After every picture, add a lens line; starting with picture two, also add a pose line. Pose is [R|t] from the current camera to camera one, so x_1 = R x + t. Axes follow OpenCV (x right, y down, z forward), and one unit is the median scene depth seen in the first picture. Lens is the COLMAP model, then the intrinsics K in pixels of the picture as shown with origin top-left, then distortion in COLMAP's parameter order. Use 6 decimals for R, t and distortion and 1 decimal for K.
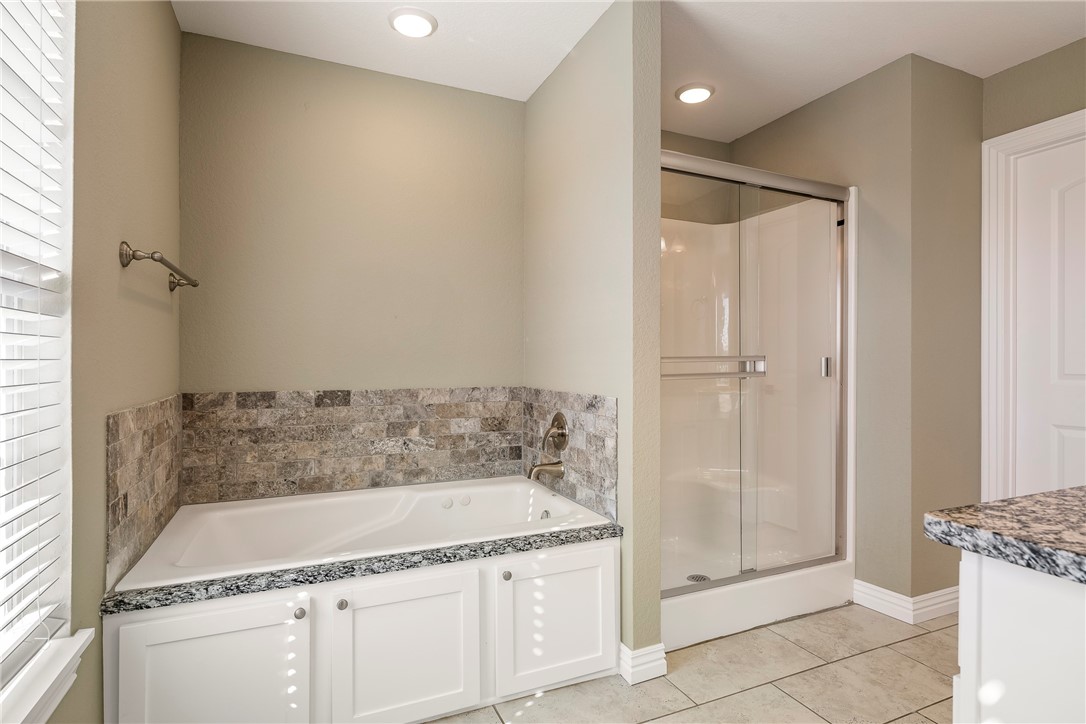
lens RADIAL K [[557.8, 0, 554.0], [0, 557.8, 360.5], [0, 0, 1]] dist [0.003255, 0.000622]
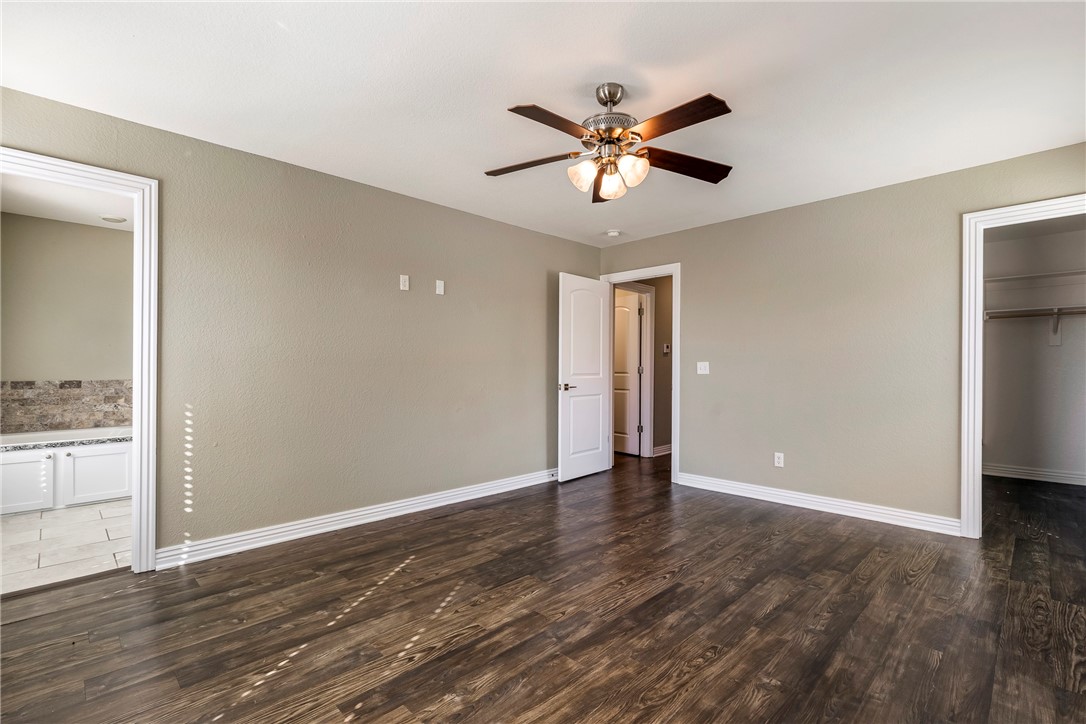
lens RADIAL K [[484.1, 0, 532.6], [0, 484.1, 367.1], [0, 0, 1]] dist [0.007488, -0.001505]
pose [[0.940926, -0.000623, 0.338613, 0.615834], [0.000179, 0.999999, 0.001342, 0.001348], [-0.338613, -0.001202, 0.940925, -1.302198]]
